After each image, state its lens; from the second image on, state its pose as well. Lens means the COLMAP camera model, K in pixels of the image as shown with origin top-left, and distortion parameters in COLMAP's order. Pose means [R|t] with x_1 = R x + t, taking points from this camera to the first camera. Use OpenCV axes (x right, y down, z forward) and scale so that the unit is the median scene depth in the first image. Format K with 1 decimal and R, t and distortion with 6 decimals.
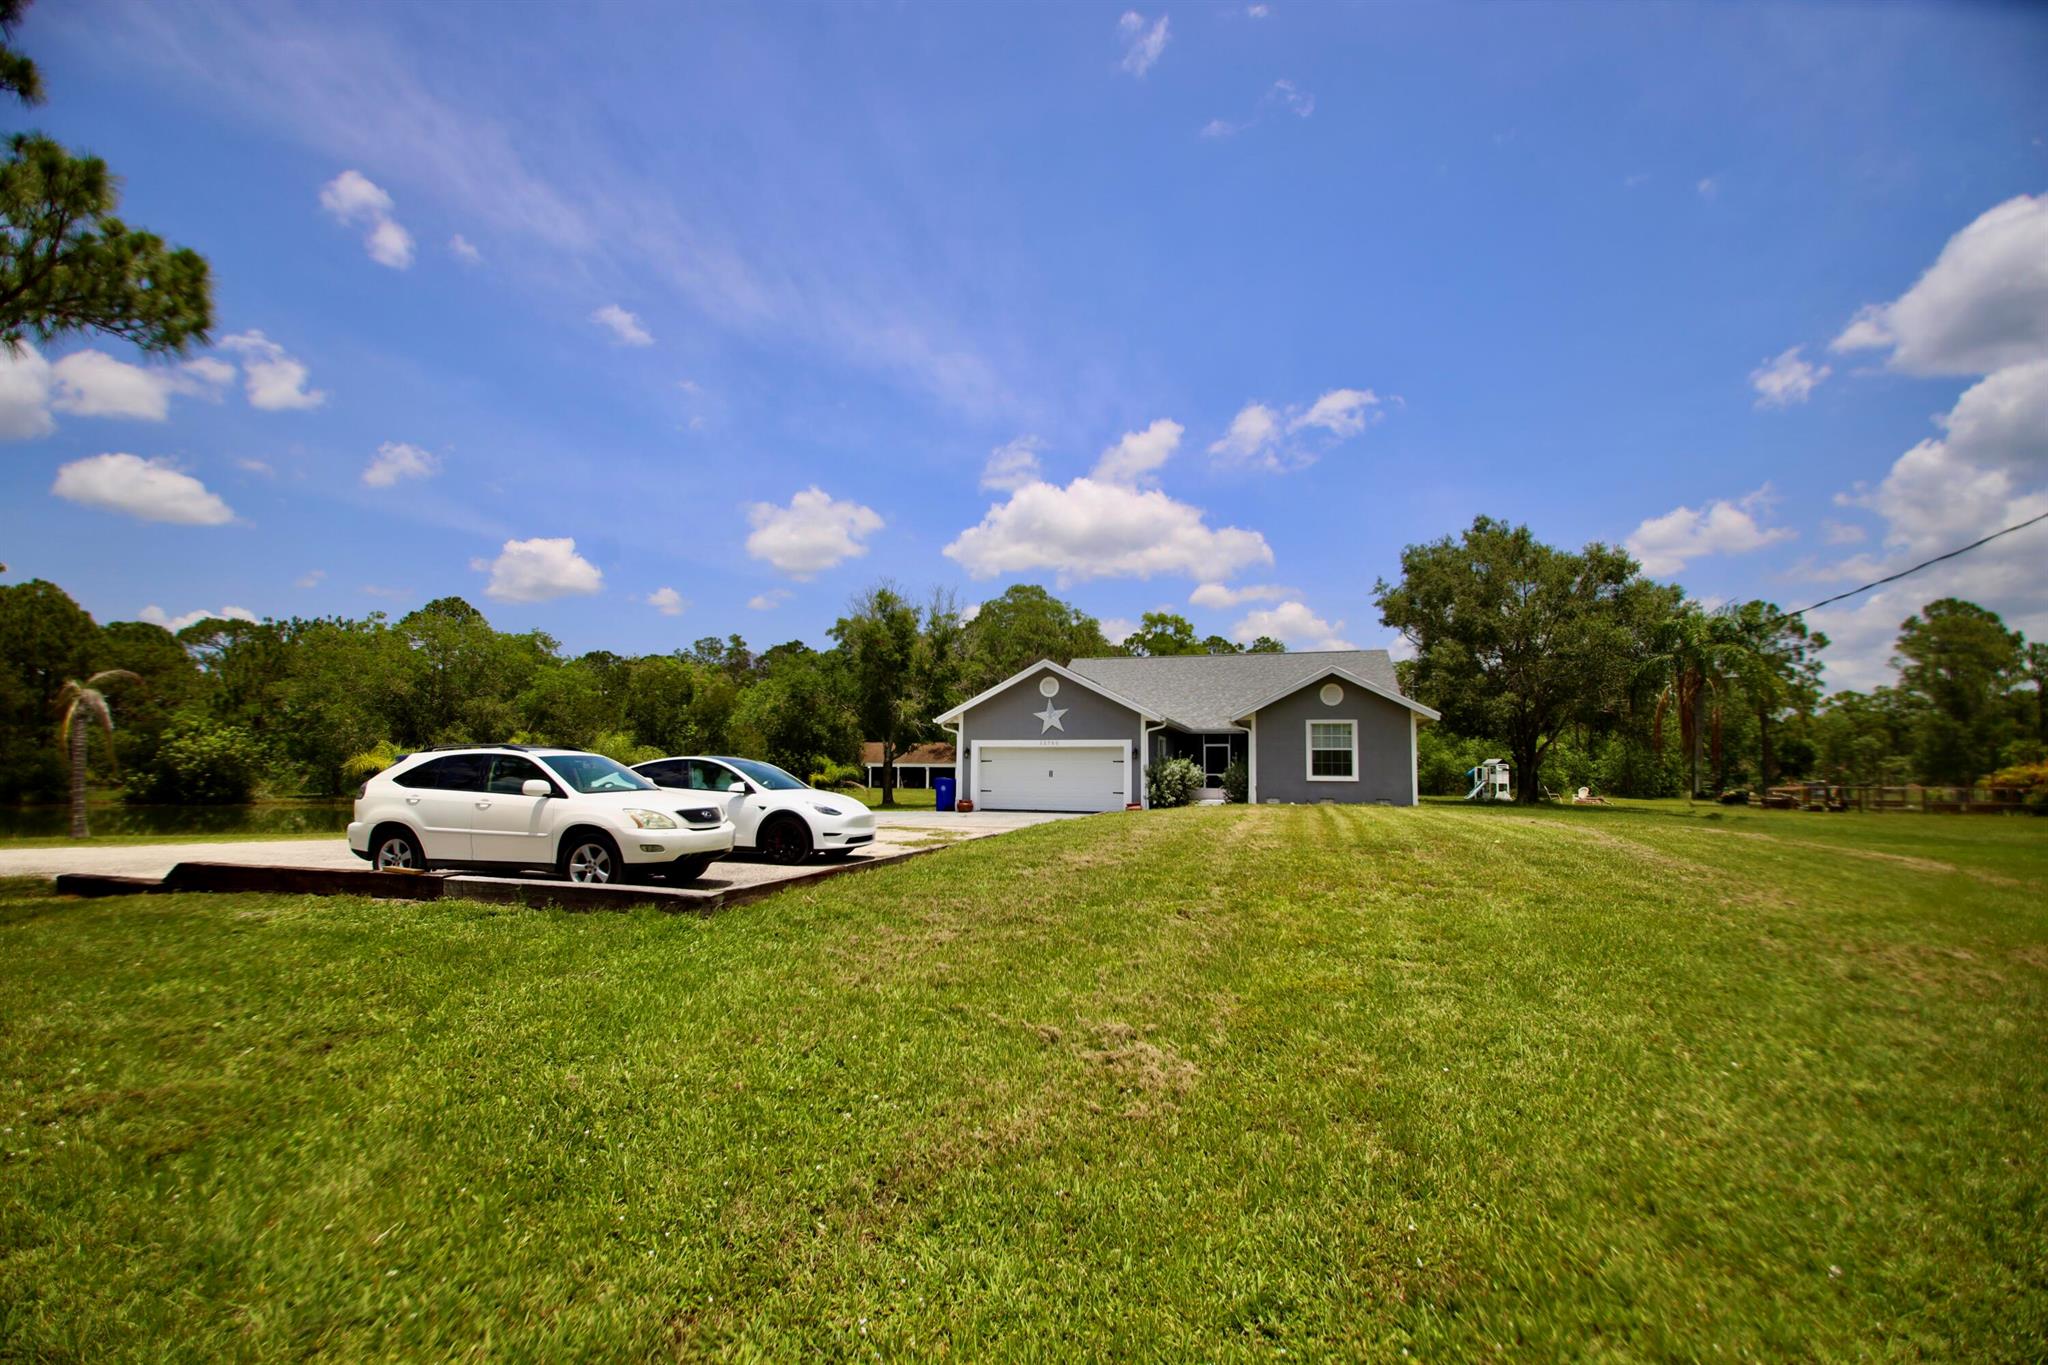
lens RADIAL K [[909.6, 0, 1008.2], [0, 909.6, 739.9], [0, 0, 1]] dist [-0.038003, 0.000551]
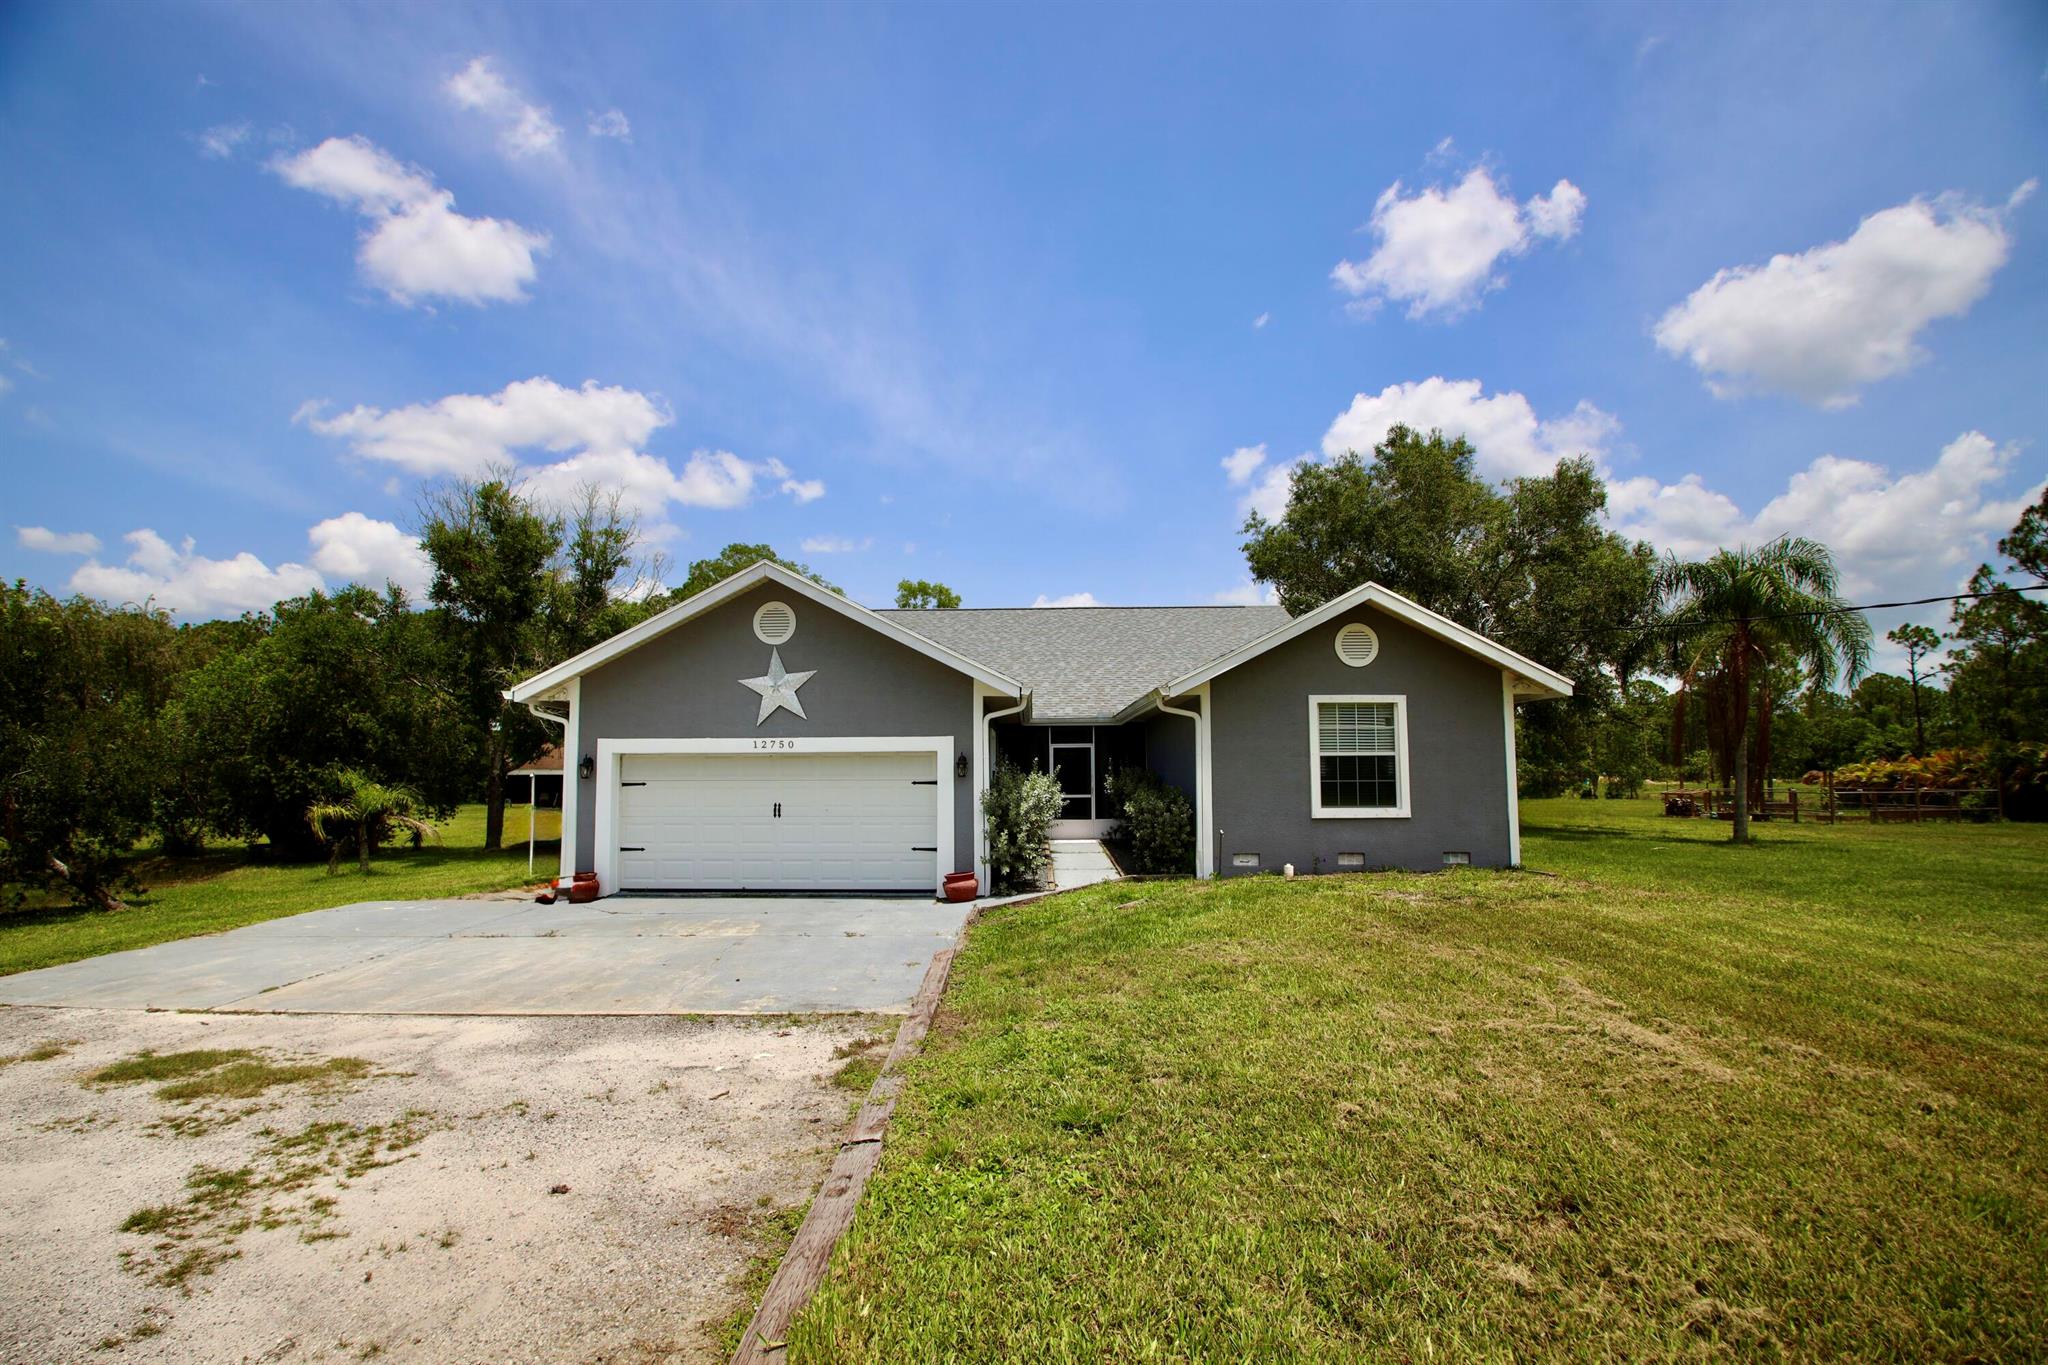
lens RADIAL K [[909.6, 0, 1008.2], [0, 909.6, 739.9], [0, 0, 1]] dist [-0.038003, 0.000551]
pose [[0.959447, -0.004589, 0.281853, 0.029489], [0.004054, 0.999989, 0.002480, 0.000500], [-0.281861, -0.001237, 0.959455, 0.524742]]
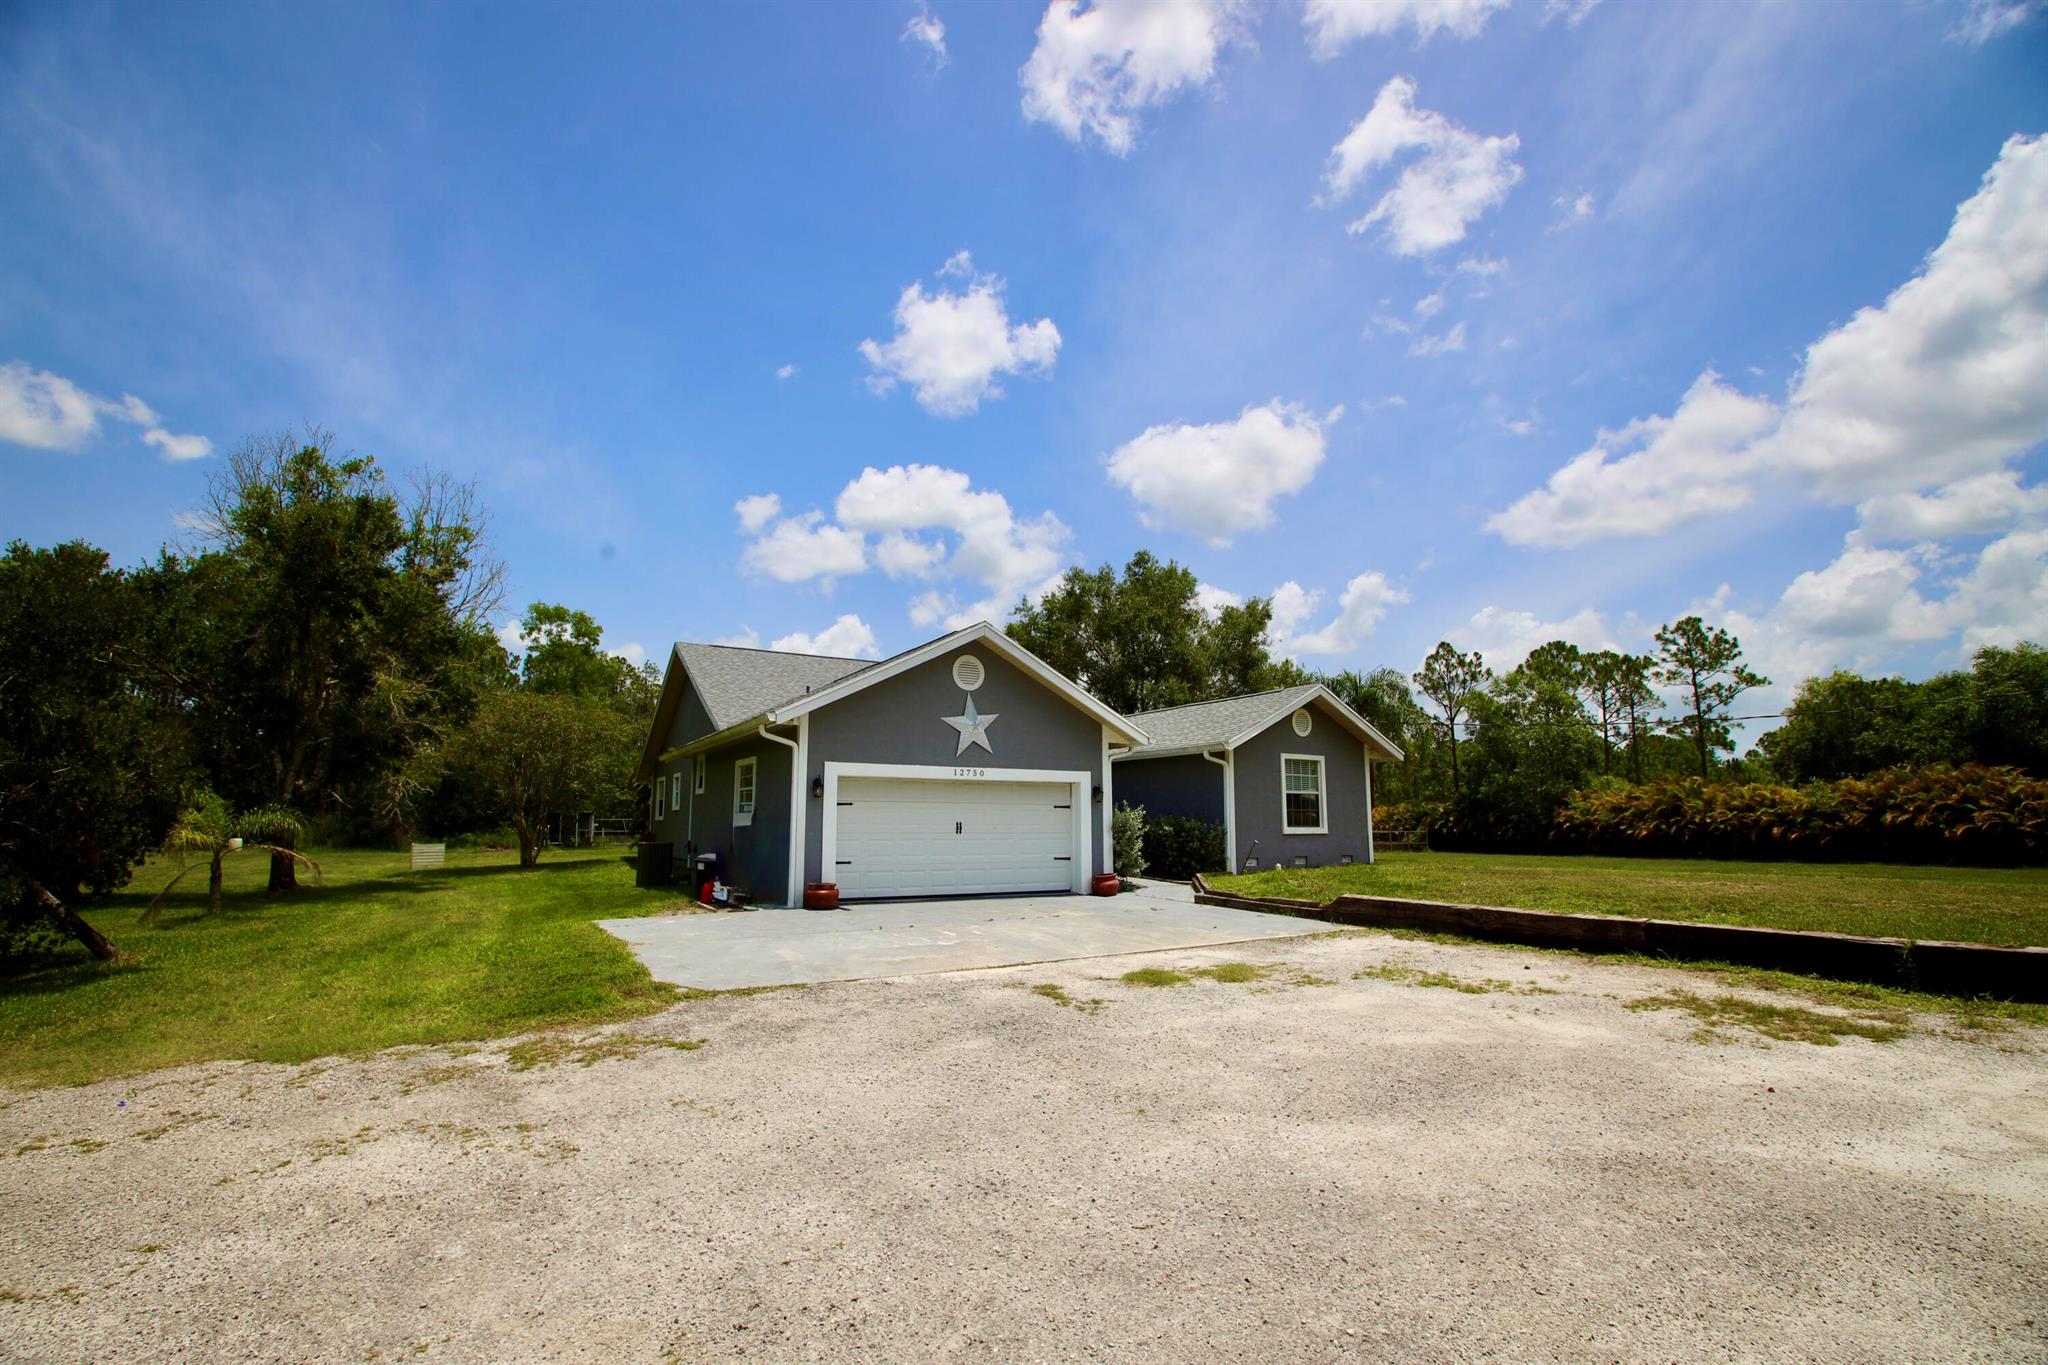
lens RADIAL K [[910.7, 0, 1025.2], [0, 910.7, 770.6], [0, 0, 1]] dist [-0.003996, -0.023165]
pose [[0.666260, 0.035003, 0.744897, -0.344977], [-0.023882, 0.999387, -0.025600, 0.015504], [-0.745337, -0.000733, 0.666688, 0.599419]]
